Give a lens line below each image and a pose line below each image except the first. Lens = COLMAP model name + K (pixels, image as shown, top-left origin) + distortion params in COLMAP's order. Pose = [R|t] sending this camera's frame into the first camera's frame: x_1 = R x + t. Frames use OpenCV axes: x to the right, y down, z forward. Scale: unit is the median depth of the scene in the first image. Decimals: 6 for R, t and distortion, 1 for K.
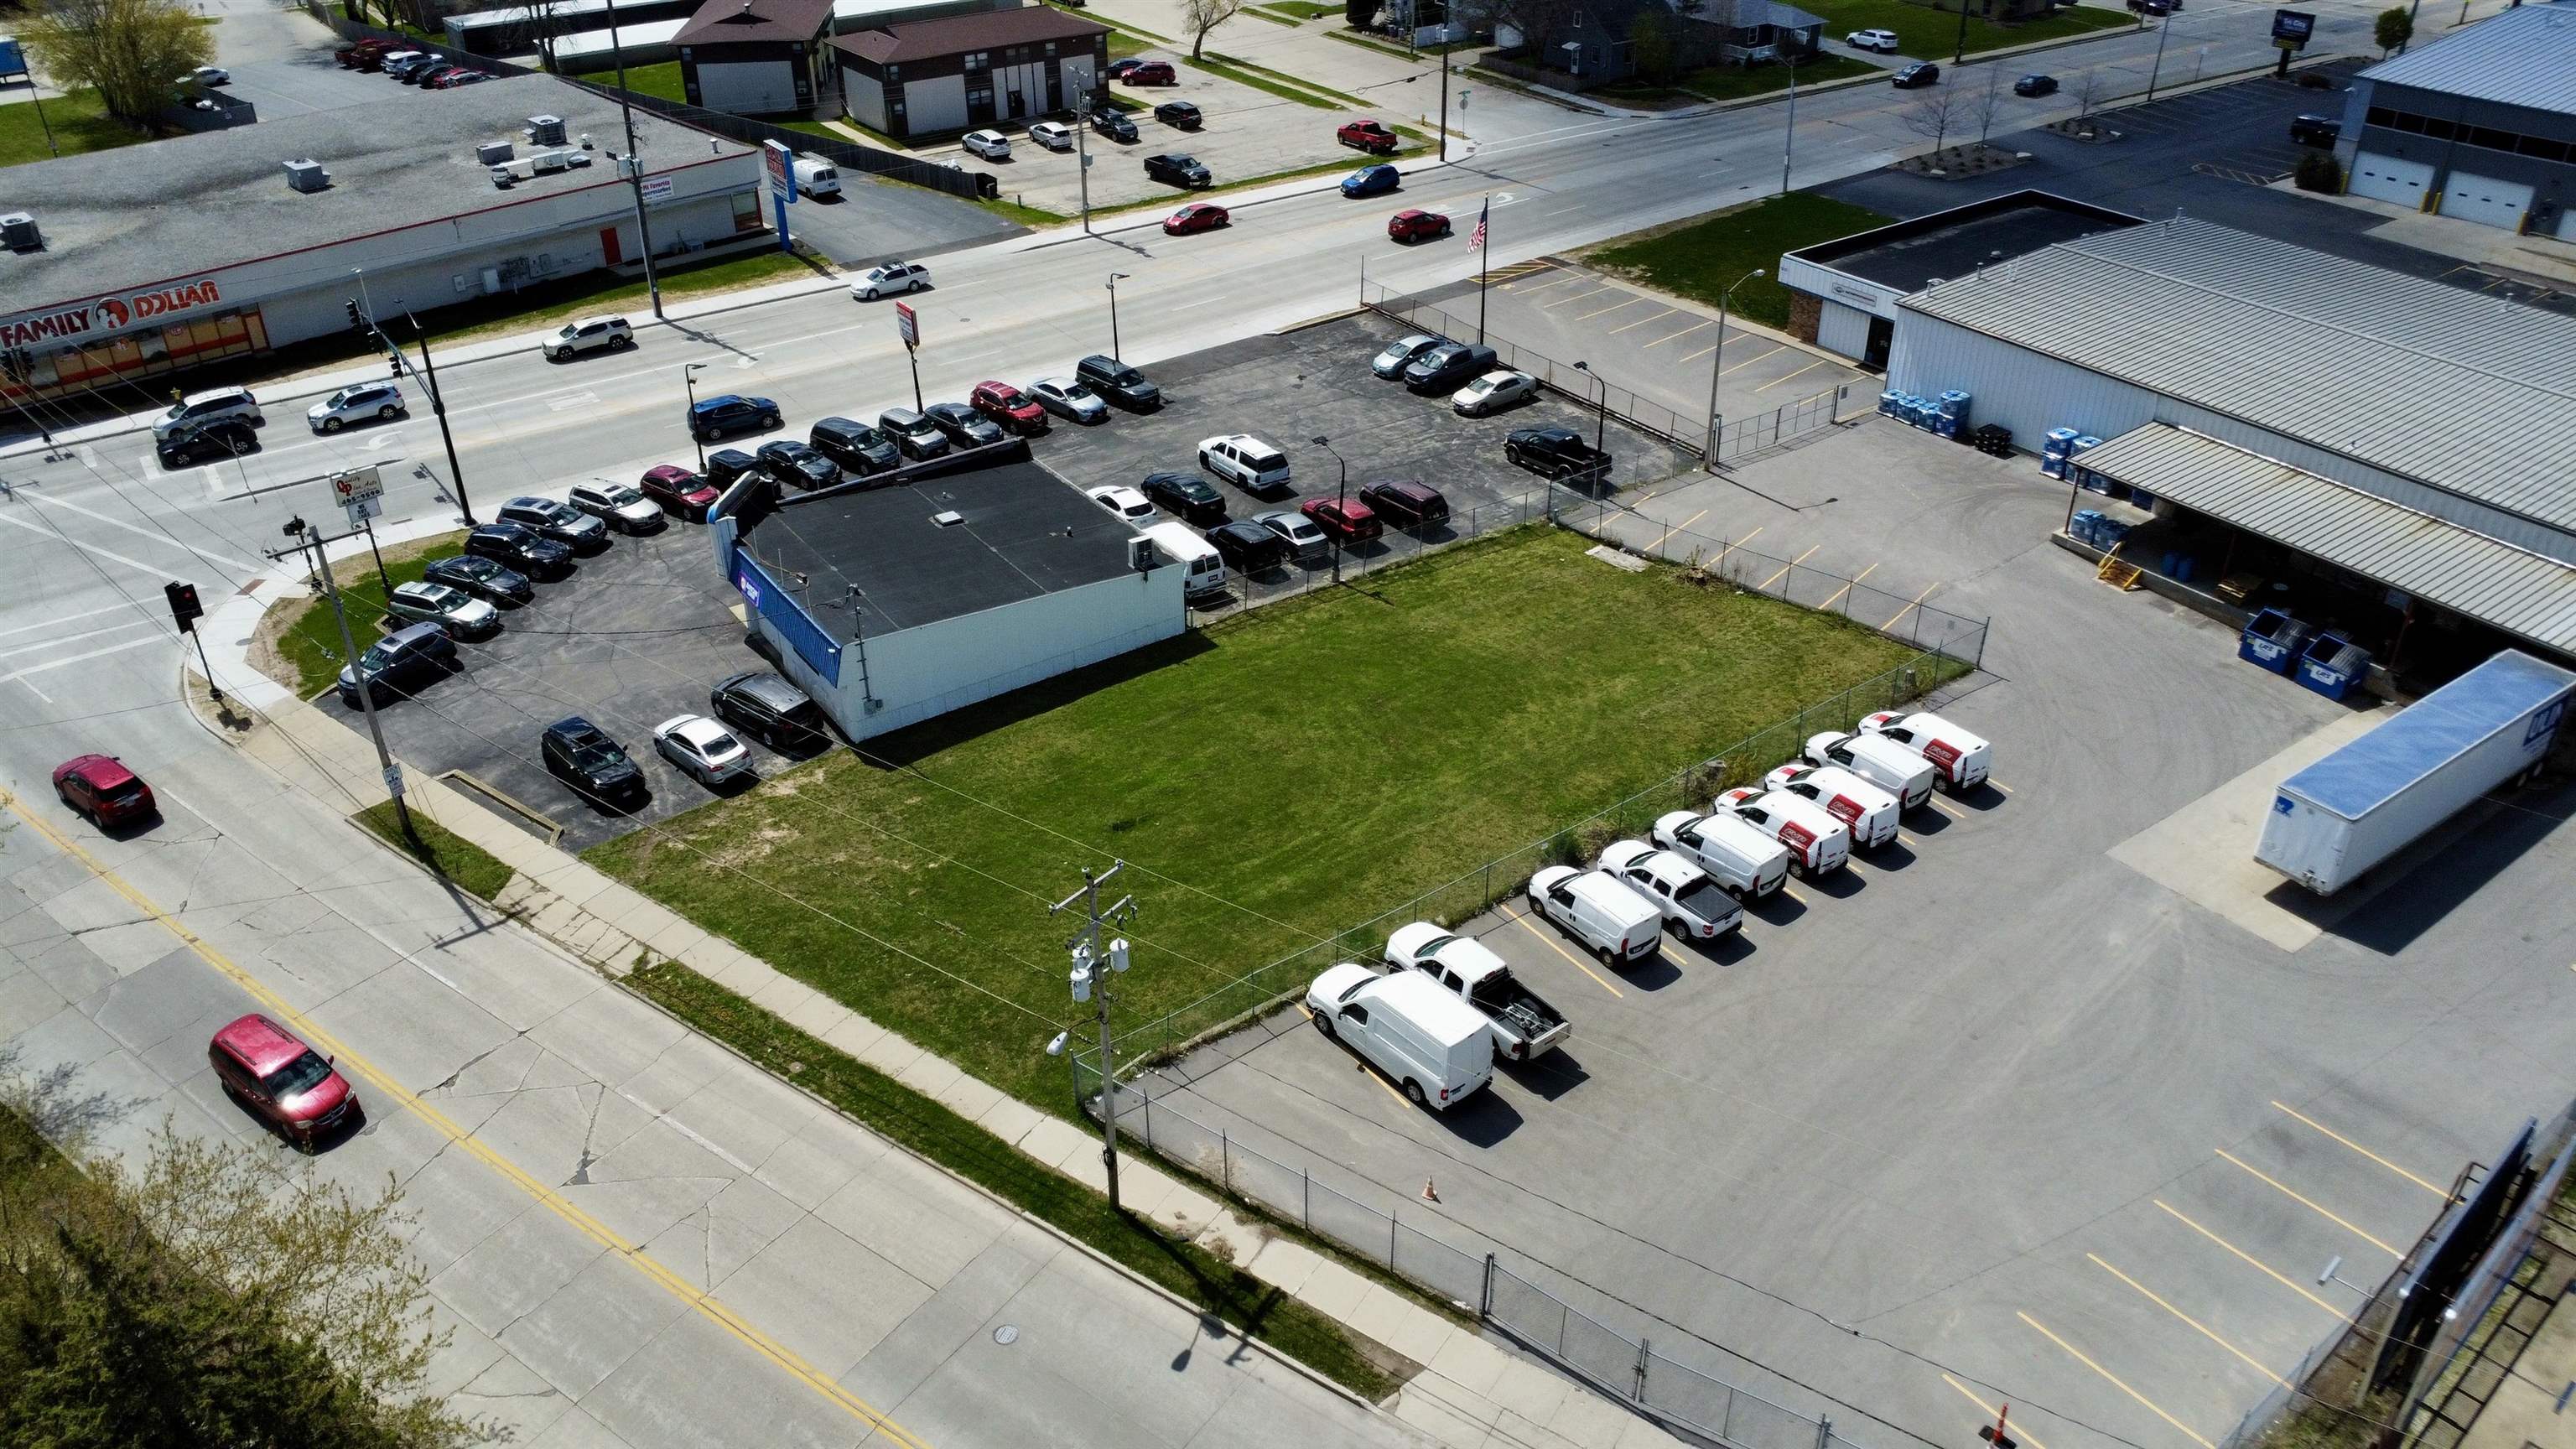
lens RADIAL K [[1869.0, 0, 1292.6], [0, 1869.0, 723.8], [0, 0, 1]] dist [-0.011272, -0.035634]
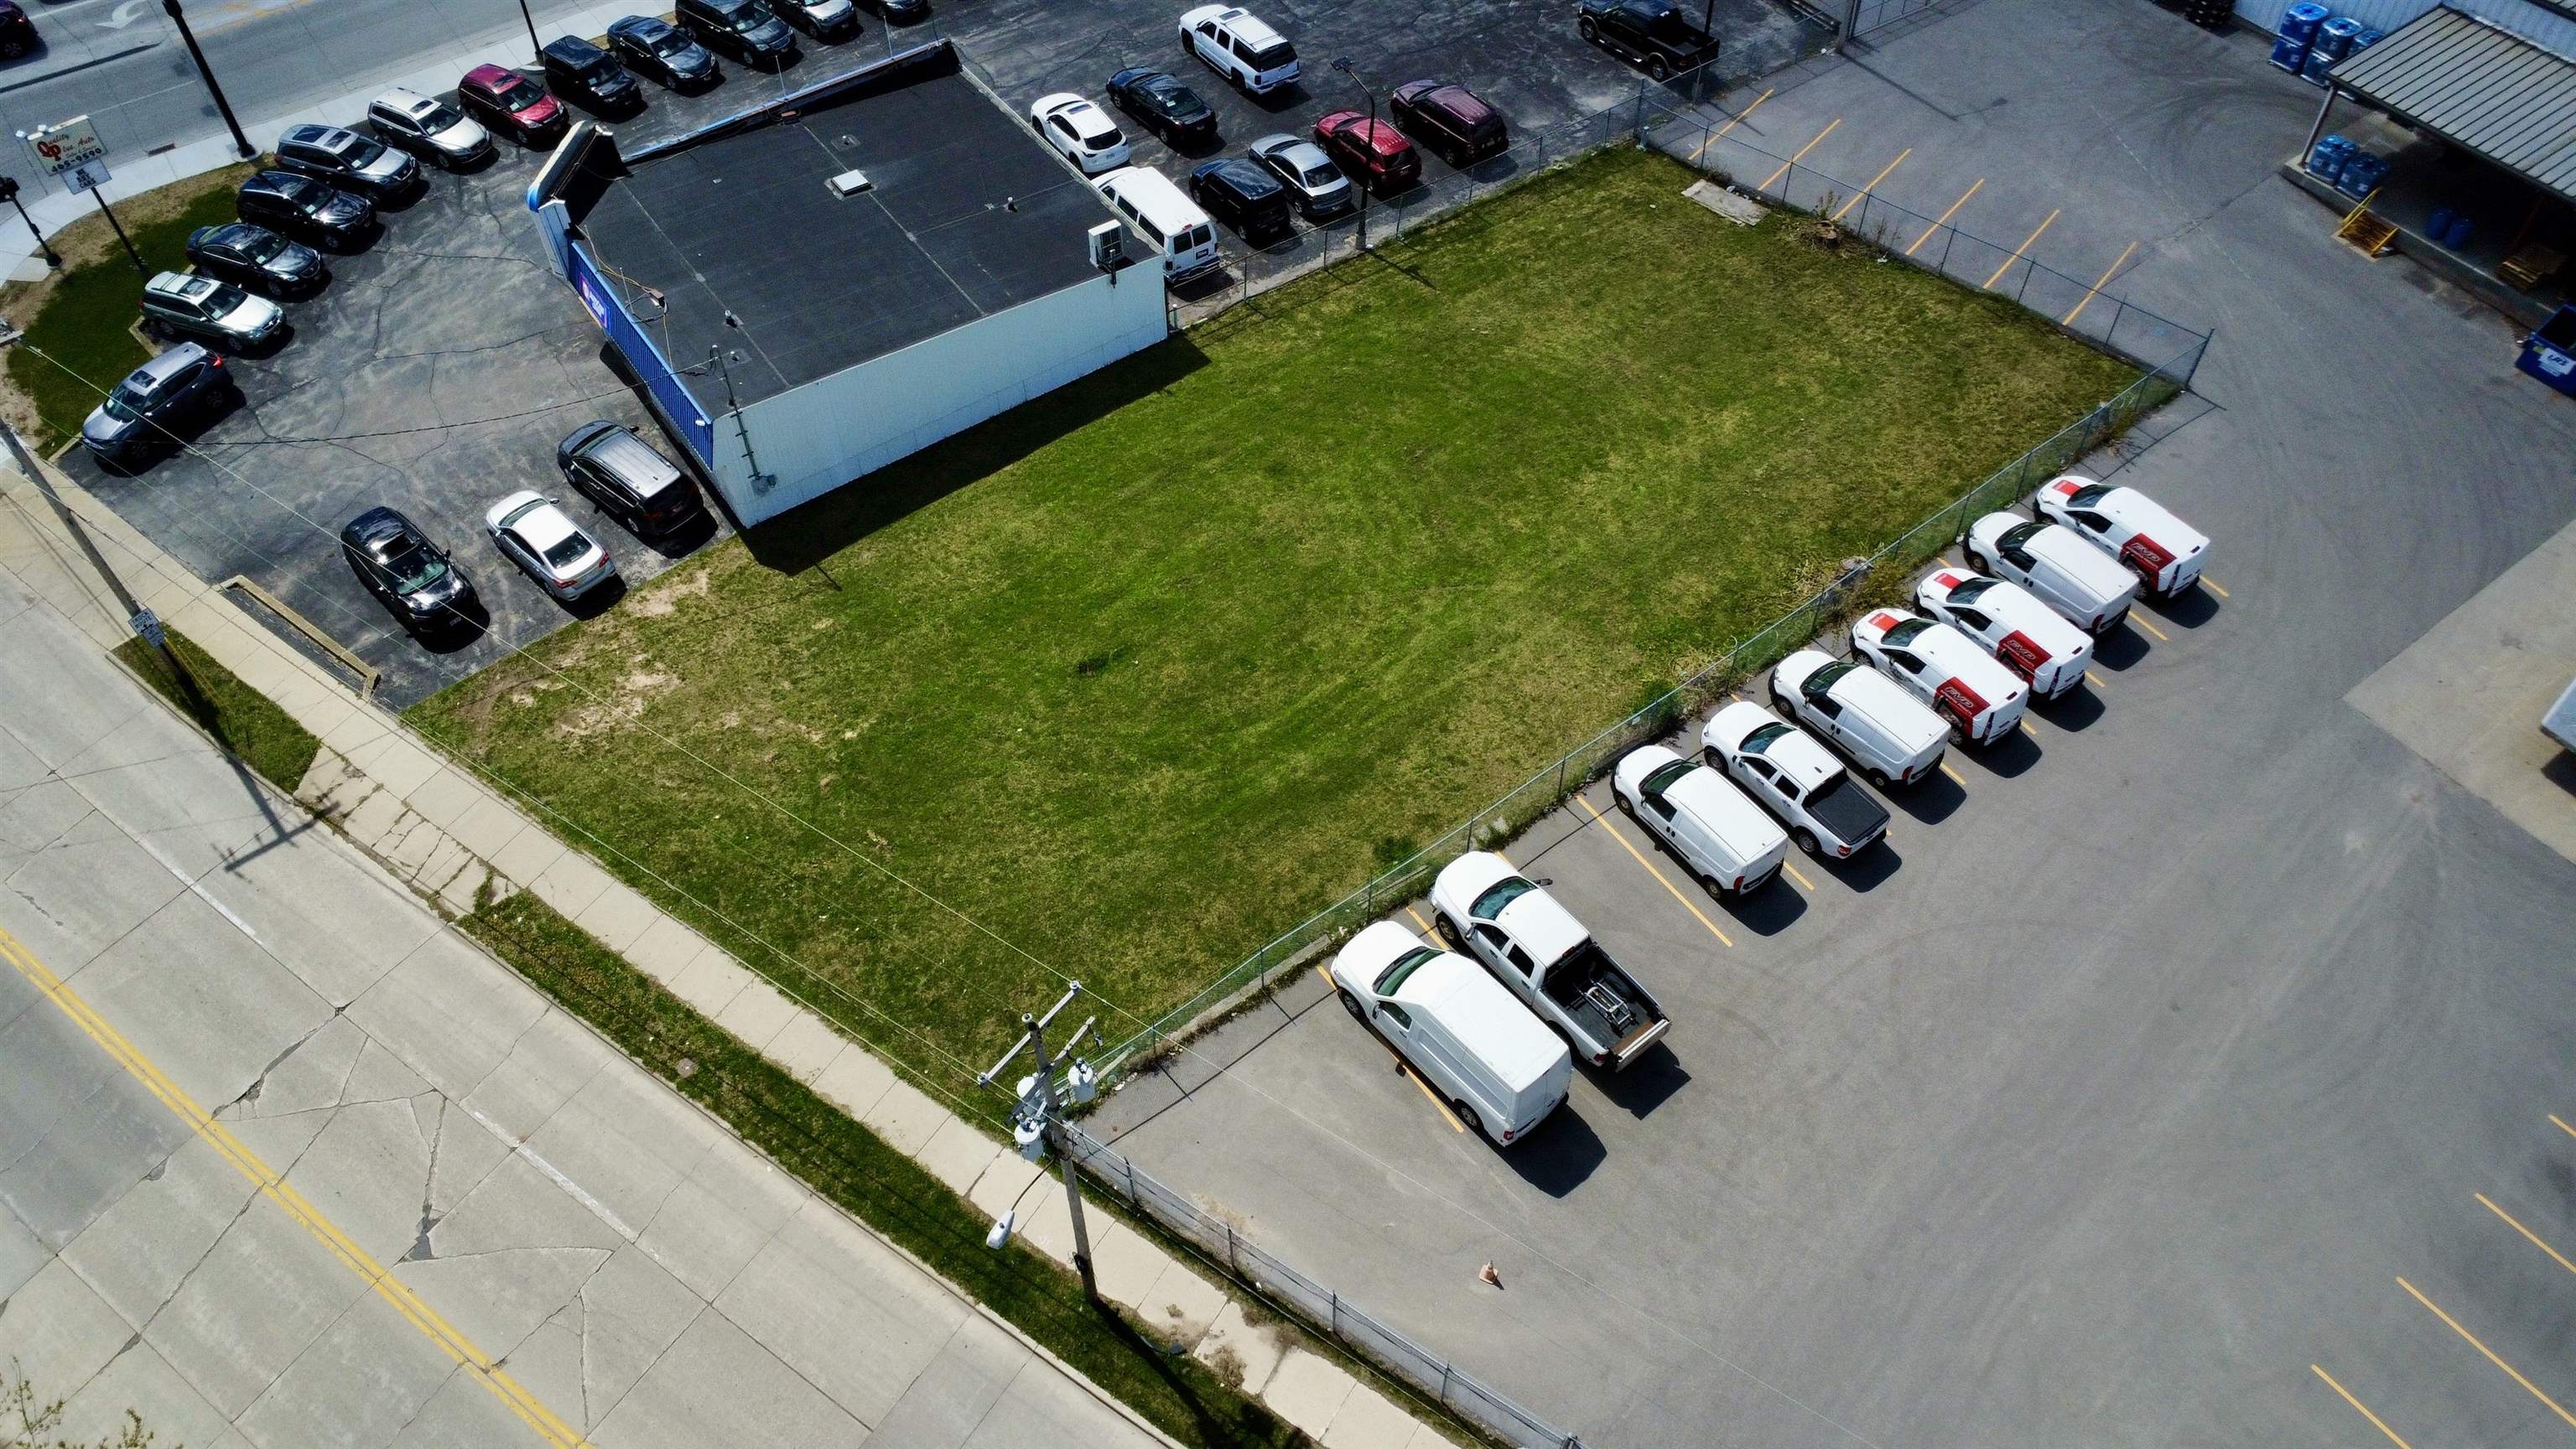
lens RADIAL K [[1869.0, 0, 1292.6], [0, 1869.0, 723.8], [0, 0, 1]] dist [-0.011272, -0.035634]
pose [[0.999984, -0.005014, -0.002447, -0.005256], [0.005540, 0.944508, 0.328441, -0.178564], [0.000665, -0.328449, 0.944521, 0.254915]]
